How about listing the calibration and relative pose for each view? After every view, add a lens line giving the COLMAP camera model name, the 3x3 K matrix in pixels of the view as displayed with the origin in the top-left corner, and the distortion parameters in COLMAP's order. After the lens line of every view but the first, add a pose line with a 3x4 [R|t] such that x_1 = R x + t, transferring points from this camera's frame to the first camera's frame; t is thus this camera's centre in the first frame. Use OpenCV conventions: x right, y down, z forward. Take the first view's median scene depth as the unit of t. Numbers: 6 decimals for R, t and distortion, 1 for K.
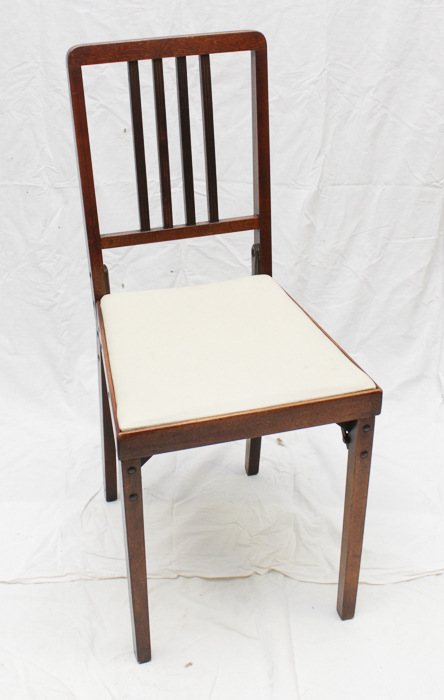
lens RADIAL K [[1051.5, 0, 216.0], [0, 1051.5, 279.3], [0, 0, 1]] dist [-0.131828, 0.000000]
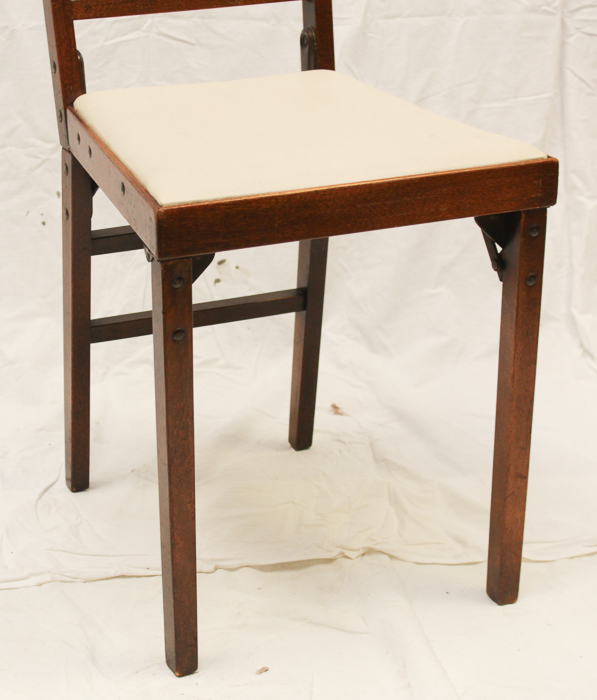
lens RADIAL K [[1705.9, 0, 215.0], [0, 1705.9, 333.1], [0, 0, 1]] dist [-0.020423, 0.000000]
pose [[0.994223, -0.045846, 0.097047, -0.121478], [0.056344, 0.992513, -0.108362, 0.248885], [-0.091352, 0.113204, 0.989363, 0.012343]]
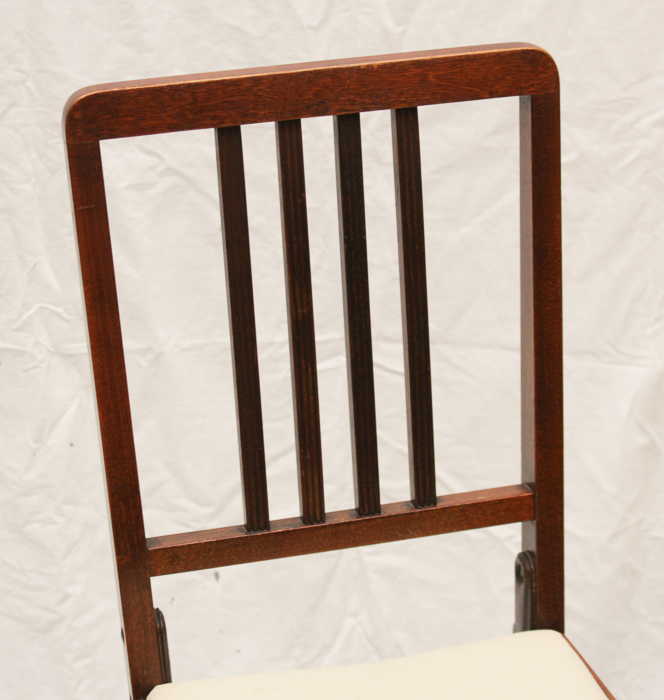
lens RADIAL K [[2030.3, 0, 348.8], [0, 2030.3, 319.7], [0, 0, 1]] dist [0.030051, 0.000000]
pose [[0.999090, 0.010488, -0.041346, 0.000450], [-0.011230, 0.999780, -0.017737, -0.106778], [0.041151, 0.018185, 0.998987, 0.191892]]
